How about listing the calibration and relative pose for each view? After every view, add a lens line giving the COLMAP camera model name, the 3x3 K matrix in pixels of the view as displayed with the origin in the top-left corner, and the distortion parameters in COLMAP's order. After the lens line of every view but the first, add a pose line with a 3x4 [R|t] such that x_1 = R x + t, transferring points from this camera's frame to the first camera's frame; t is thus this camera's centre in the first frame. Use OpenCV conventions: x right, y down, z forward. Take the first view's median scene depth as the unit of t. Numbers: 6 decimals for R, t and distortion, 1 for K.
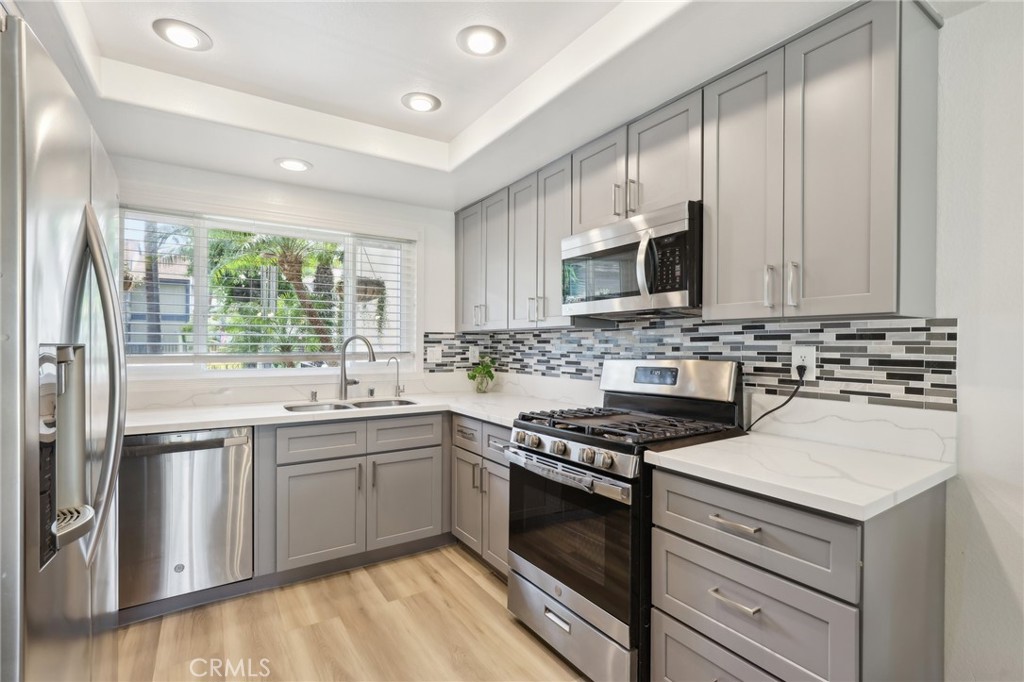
lens RADIAL K [[486.8, 0, 515.9], [0, 486.8, 346.1], [0, 0, 1]] dist [-0.002676, -0.000464]
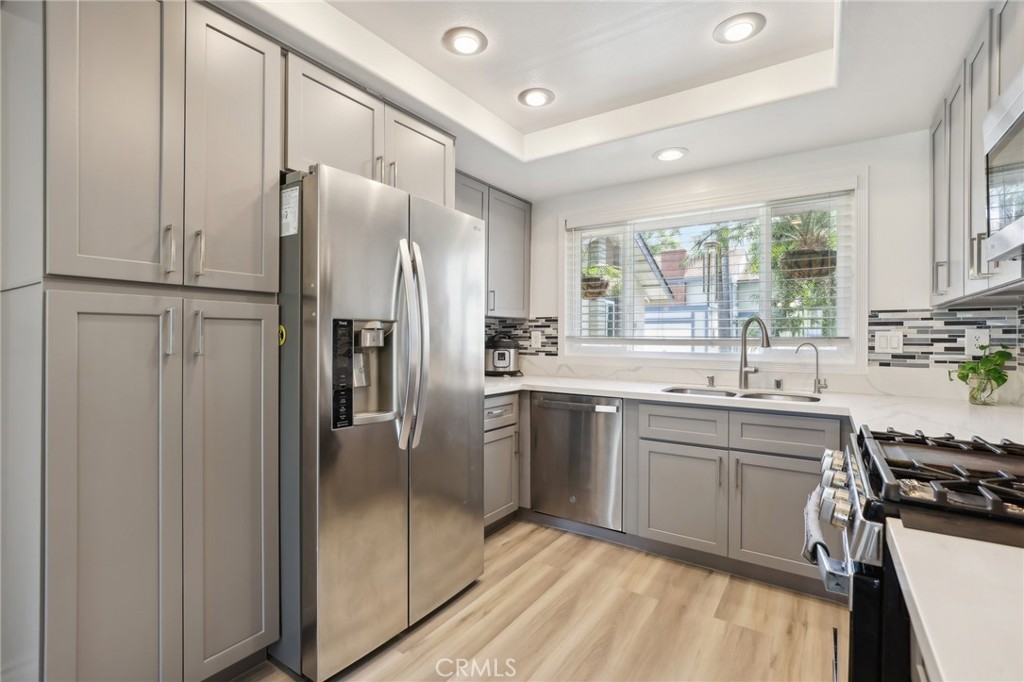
lens RADIAL K [[486.8, 0, 514.9], [0, 486.8, 335.4], [0, 0, 1]] dist [-0.002676, -0.000464]
pose [[0.369227, -0.003222, -0.929334, 0.383755], [-0.004656, 0.999975, -0.005317, 0.019950], [0.929328, 0.006290, 0.369203, 0.304576]]
